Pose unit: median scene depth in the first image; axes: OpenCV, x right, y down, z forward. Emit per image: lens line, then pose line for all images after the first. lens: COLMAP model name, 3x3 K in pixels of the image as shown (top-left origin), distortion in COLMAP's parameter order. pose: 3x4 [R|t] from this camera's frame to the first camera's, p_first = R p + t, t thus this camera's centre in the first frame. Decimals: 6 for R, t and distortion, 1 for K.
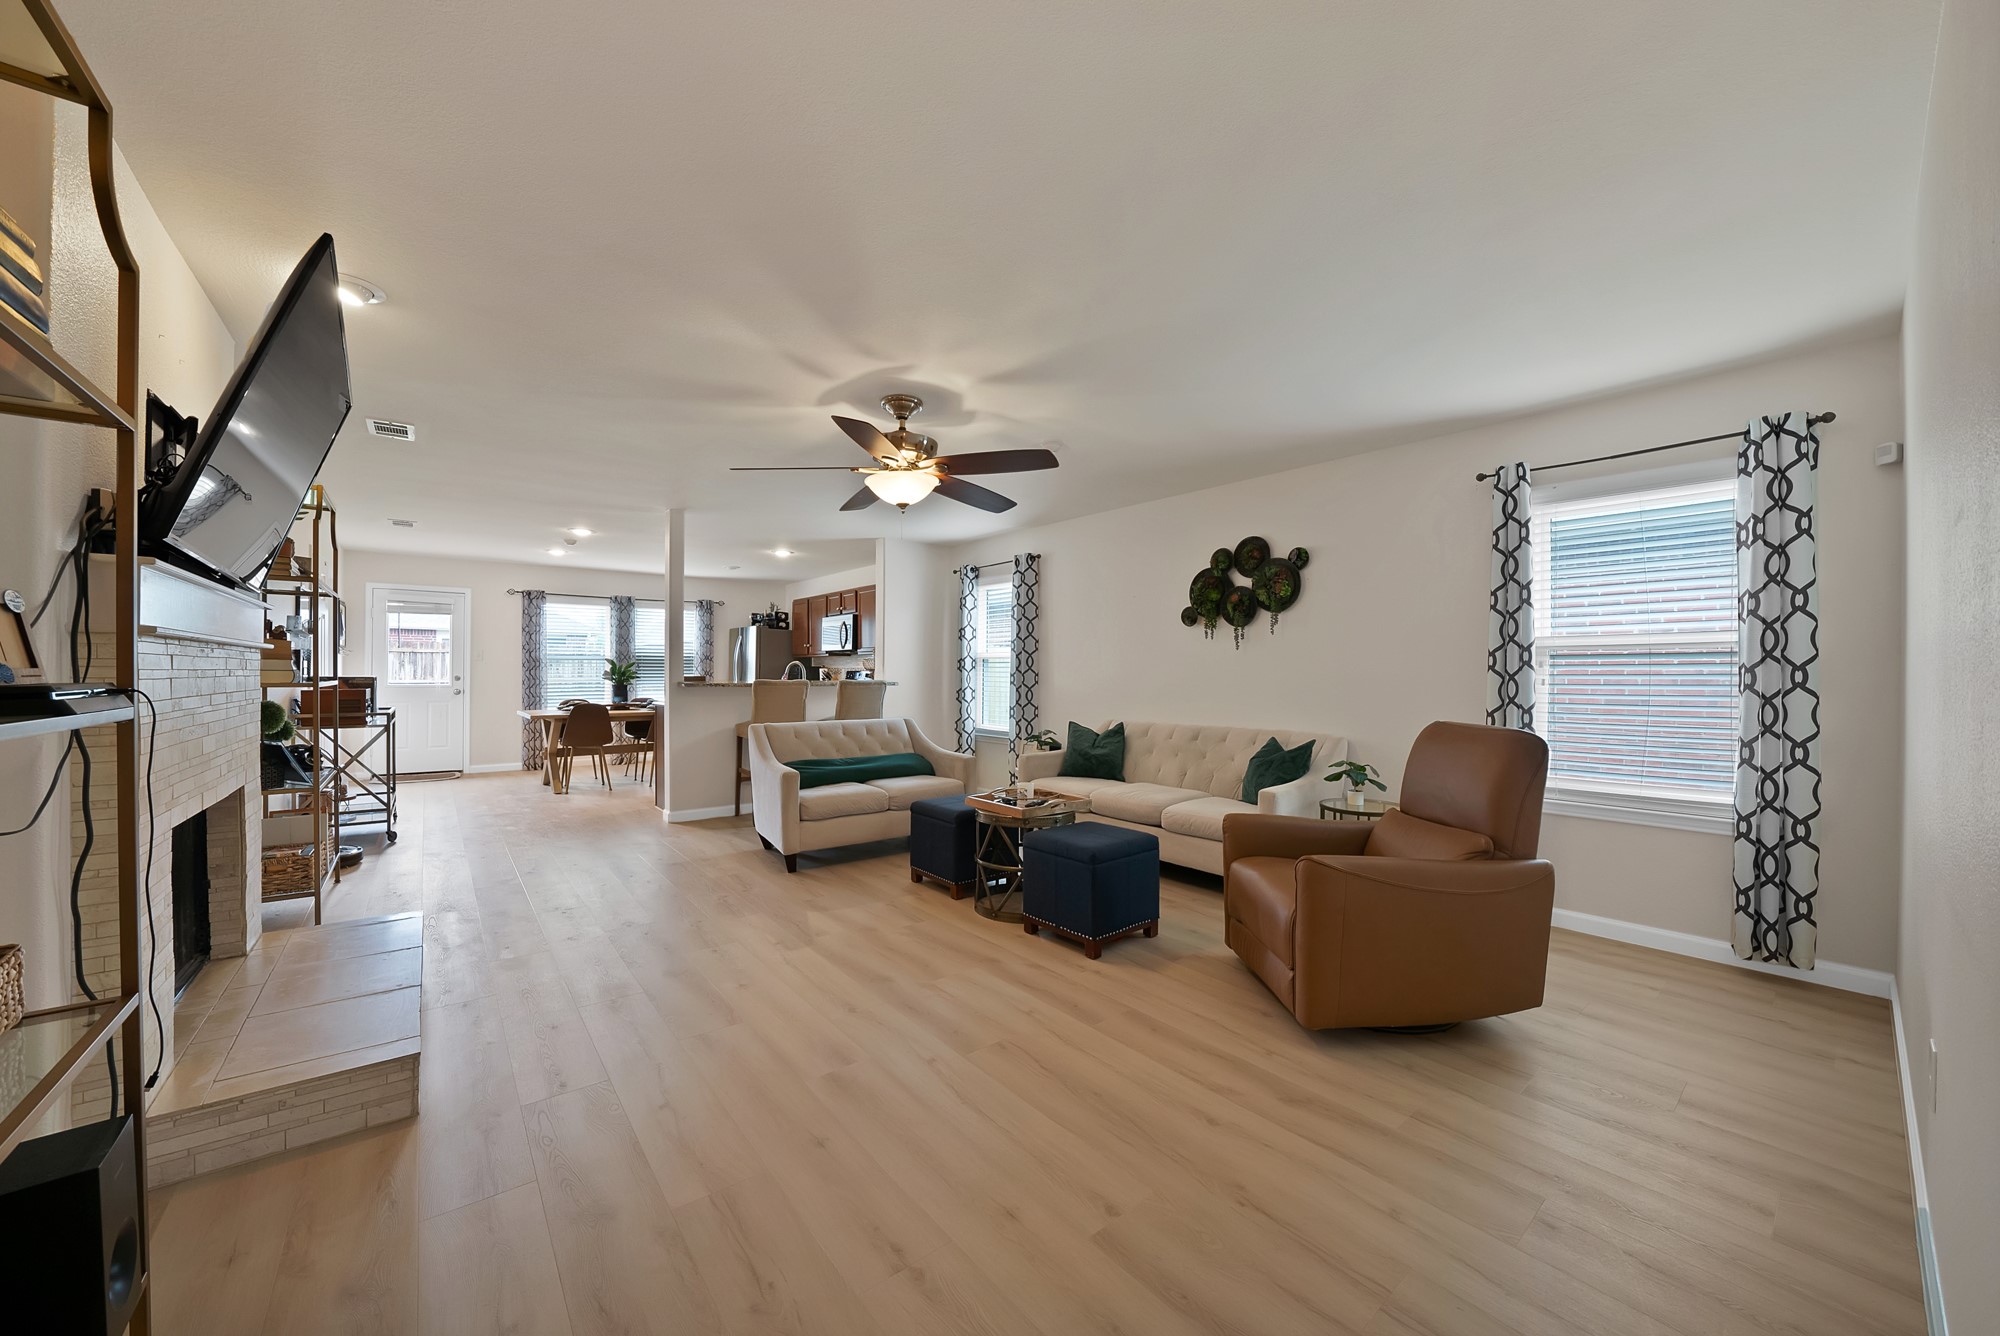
lens RADIAL K [[716.9, 0, 995.5], [0, 716.9, 673.9], [0, 0, 1]] dist [-0.024828, 0.001074]
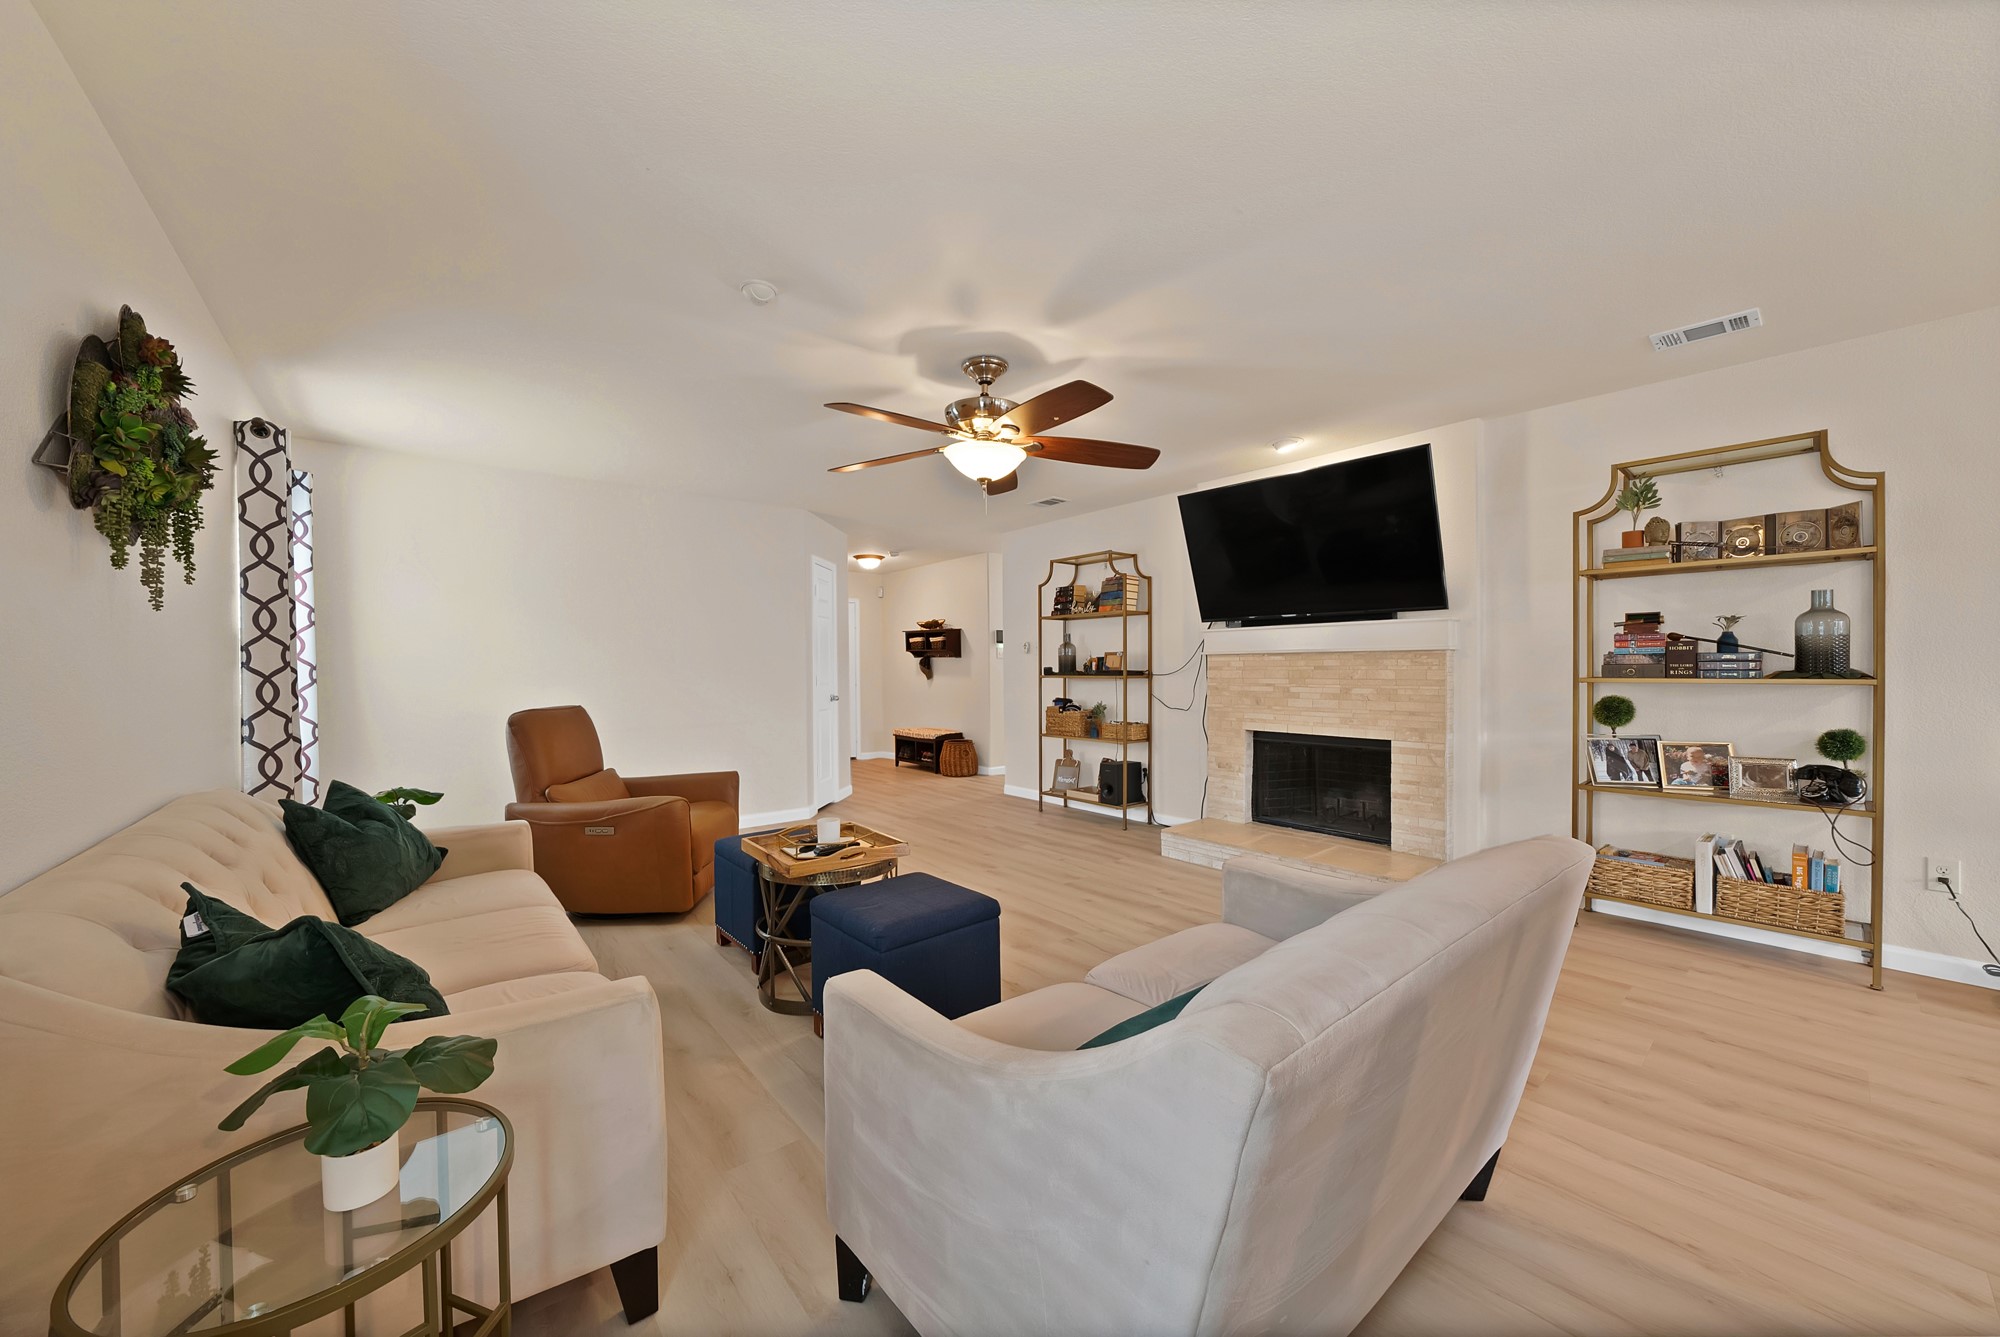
lens RADIAL K [[716.9, 0, 1002.5], [0, 716.9, 673.0], [0, 0, 1]] dist [-0.024828, 0.001074]
pose [[-0.999757, 0.001985, -0.021965, -0.089543], [0.001832, 0.999974, 0.006984, -0.001252], [0.021979, 0.006942, -0.999734, 1.292292]]
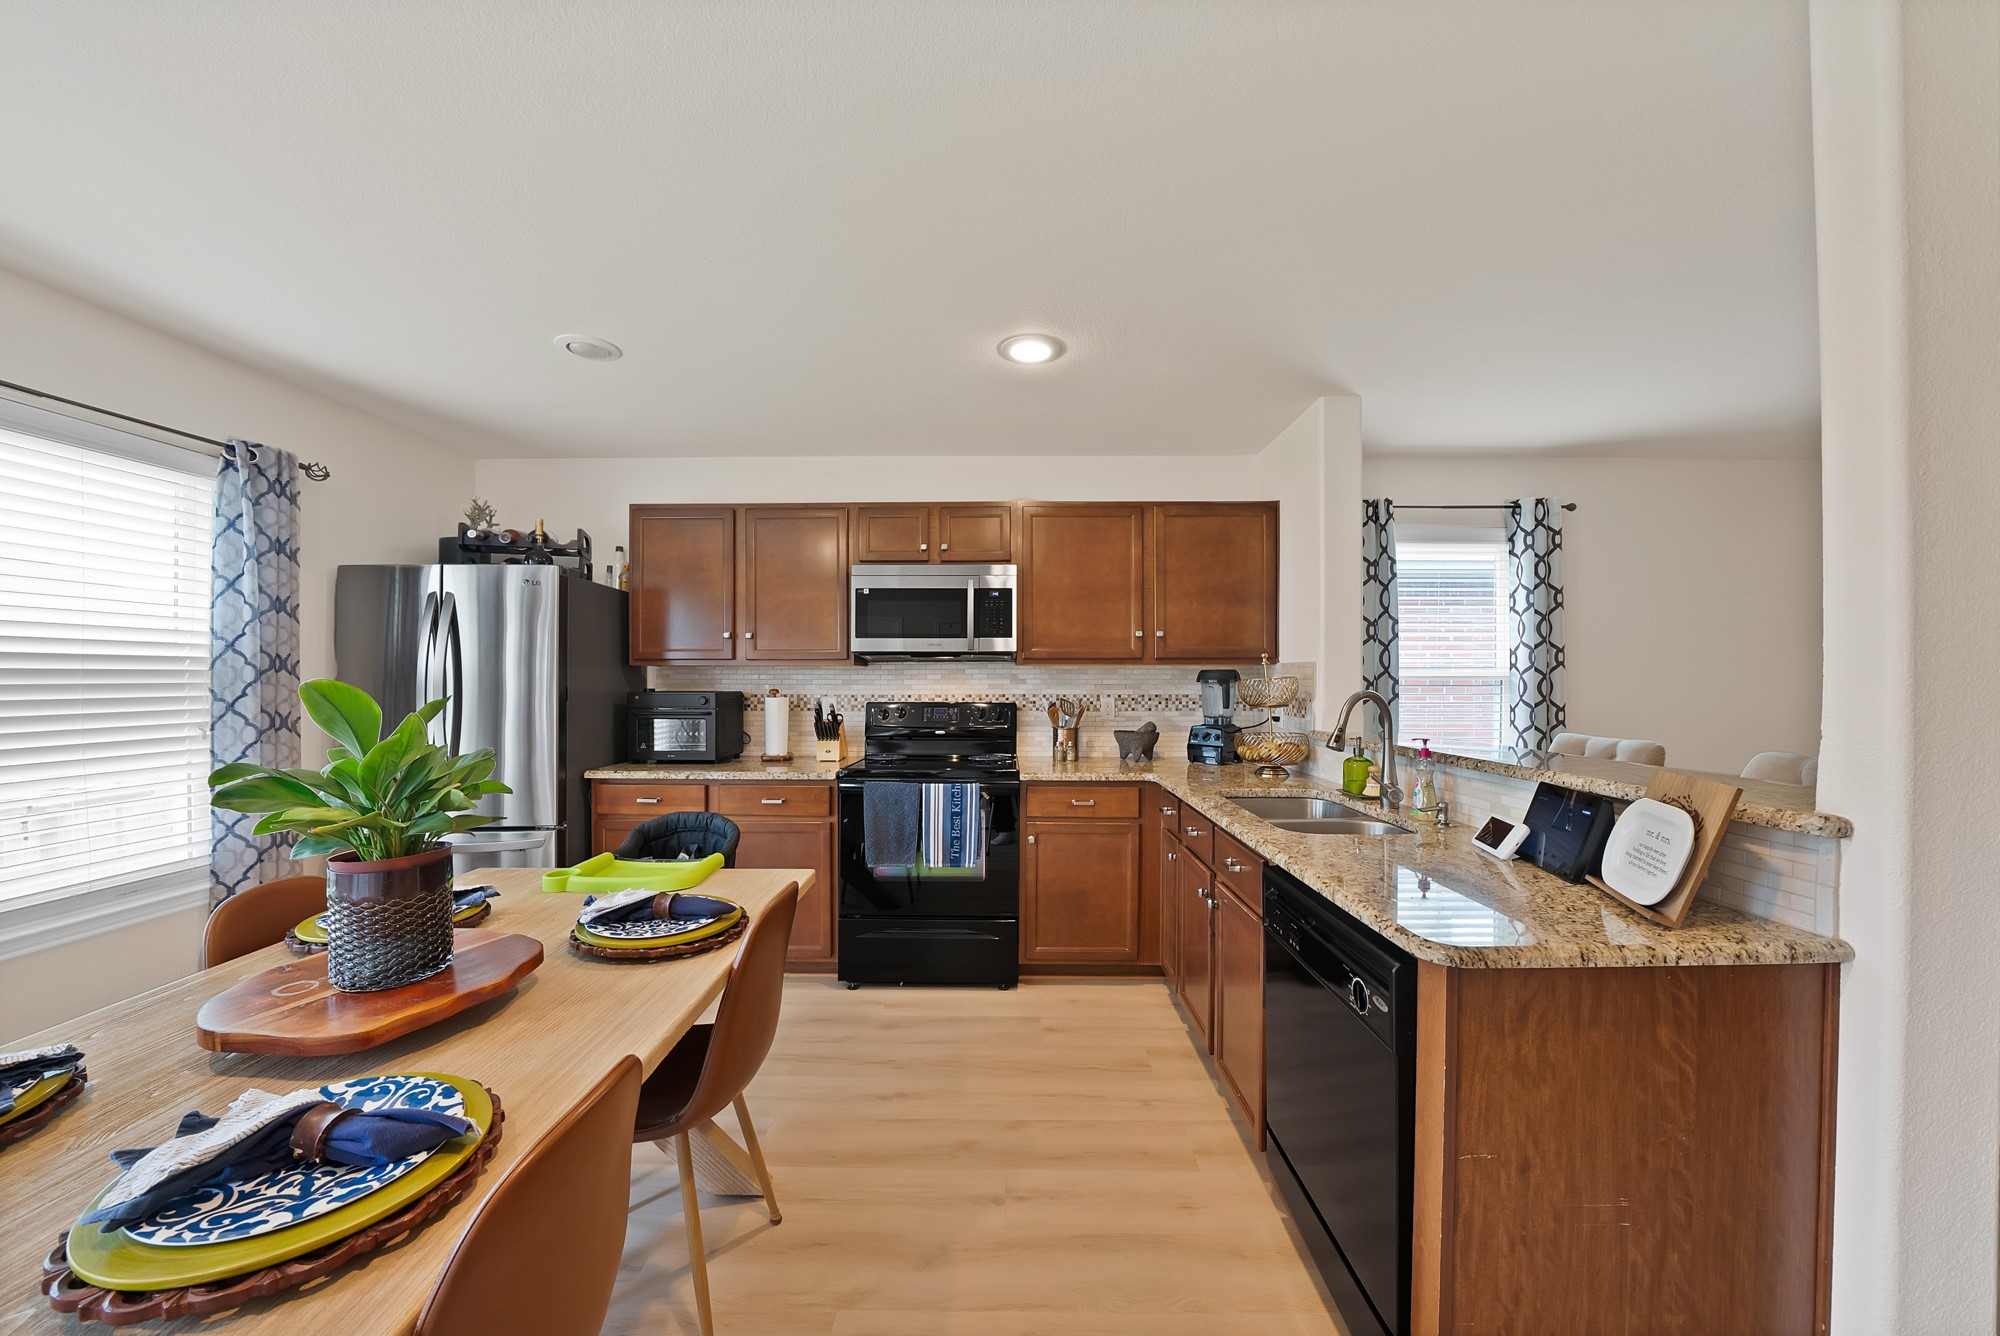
lens RADIAL K [[716.9, 0, 998.2], [0, 716.9, 681.6], [0, 0, 1]] dist [-0.024828, 0.001074]
pose [[0.635563, -0.007187, 0.772015, -0.861788], [0.004427, 0.999974, 0.005664, -0.032230], [-0.772036, -0.000182, 0.635579, 1.241488]]
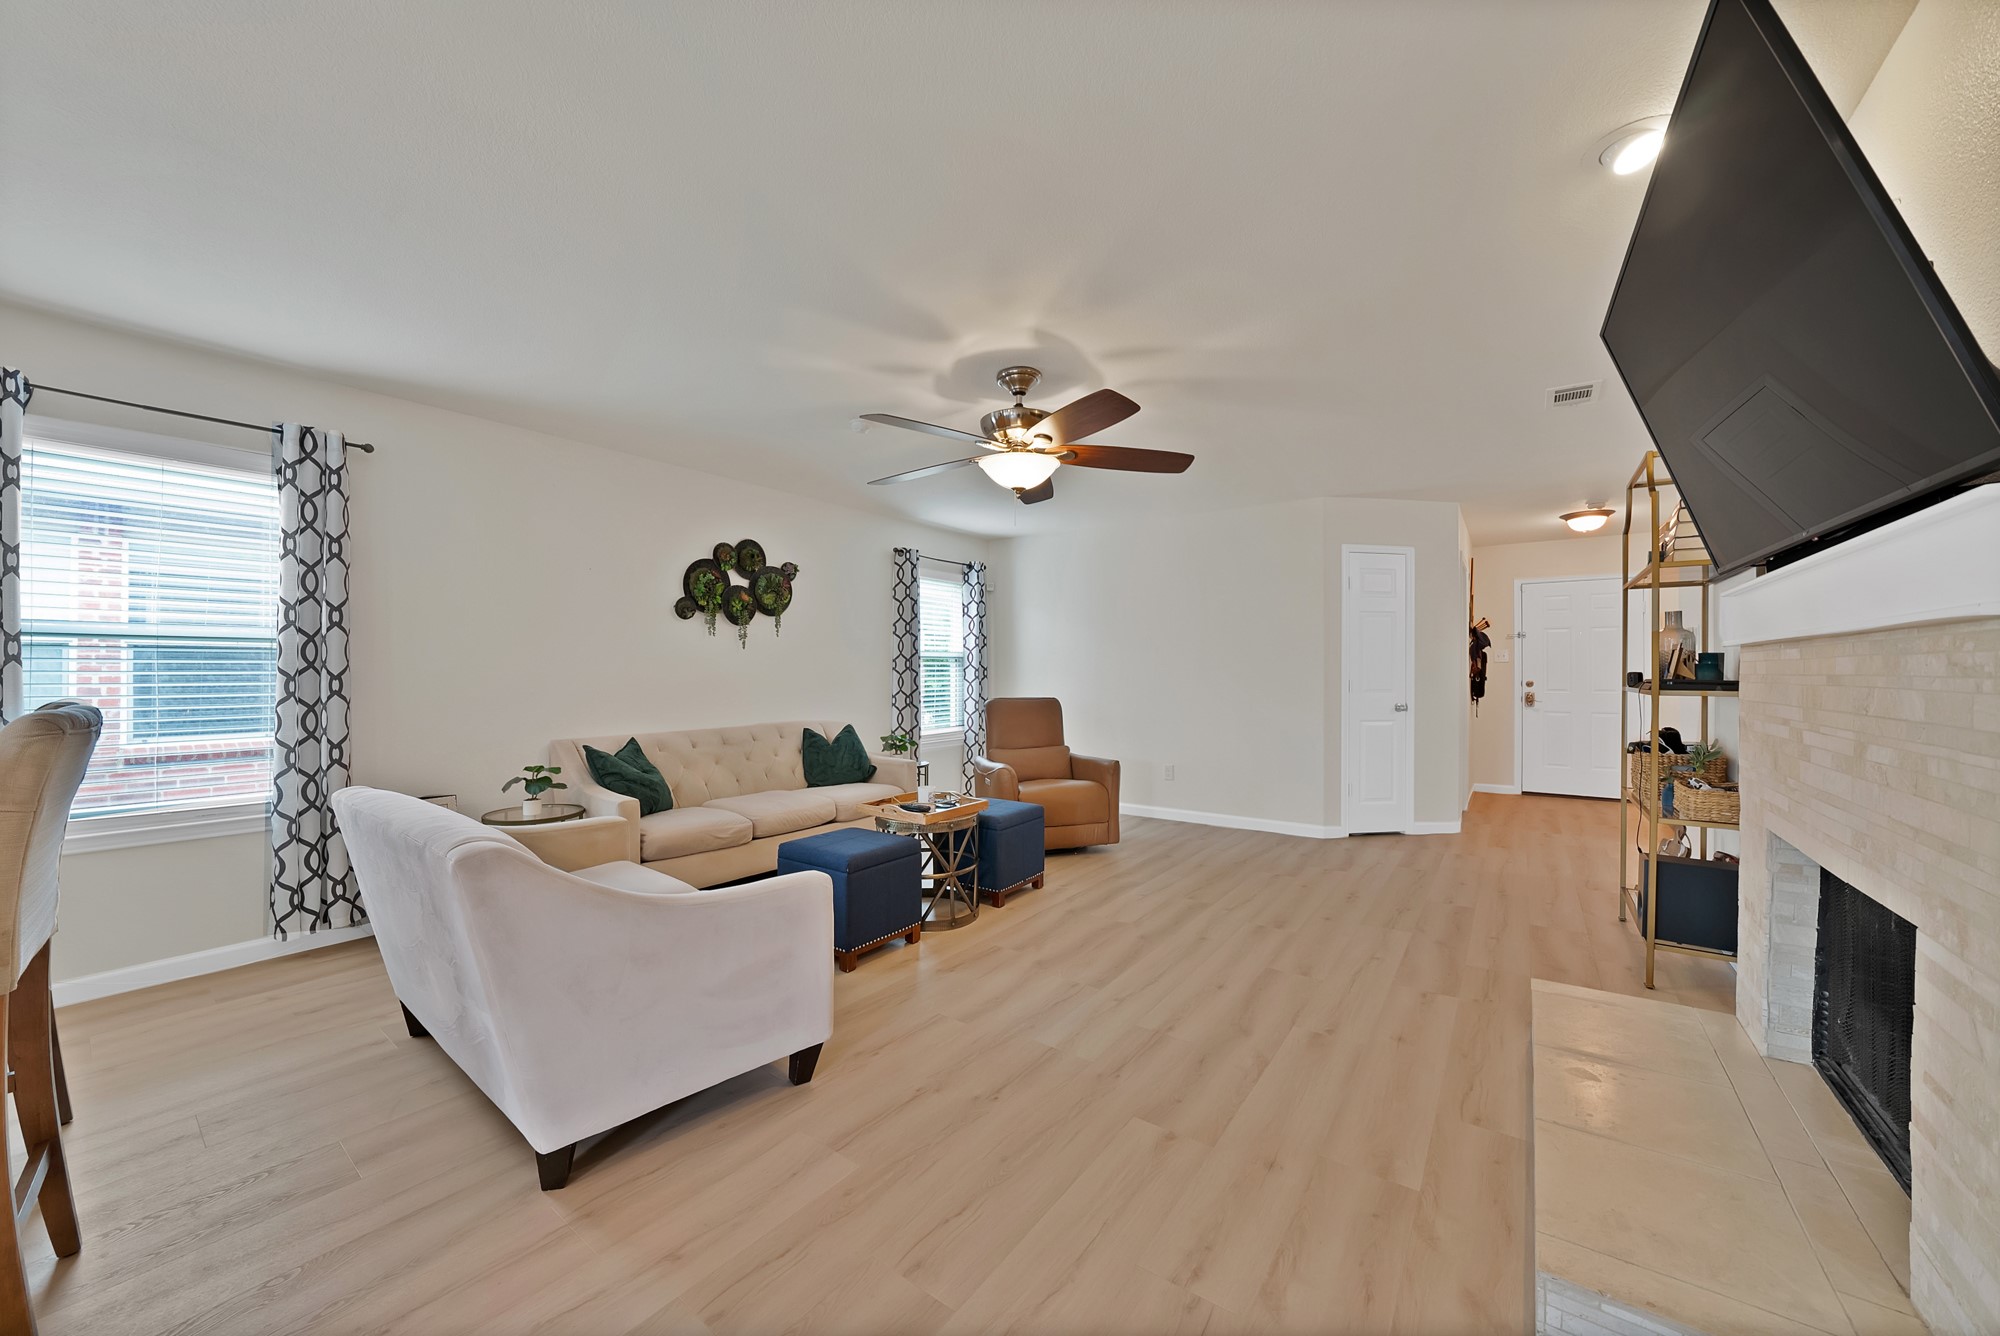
lens RADIAL K [[716.9, 0, 998.3], [0, 716.9, 669.2], [0, 0, 1]] dist [-0.024828, 0.001074]
pose [[-0.257436, -0.001037, 0.966295, -0.684070], [0.000160, 0.999999, 0.001115, -0.005894], [-0.966295, 0.000442, -0.257436, 0.858449]]
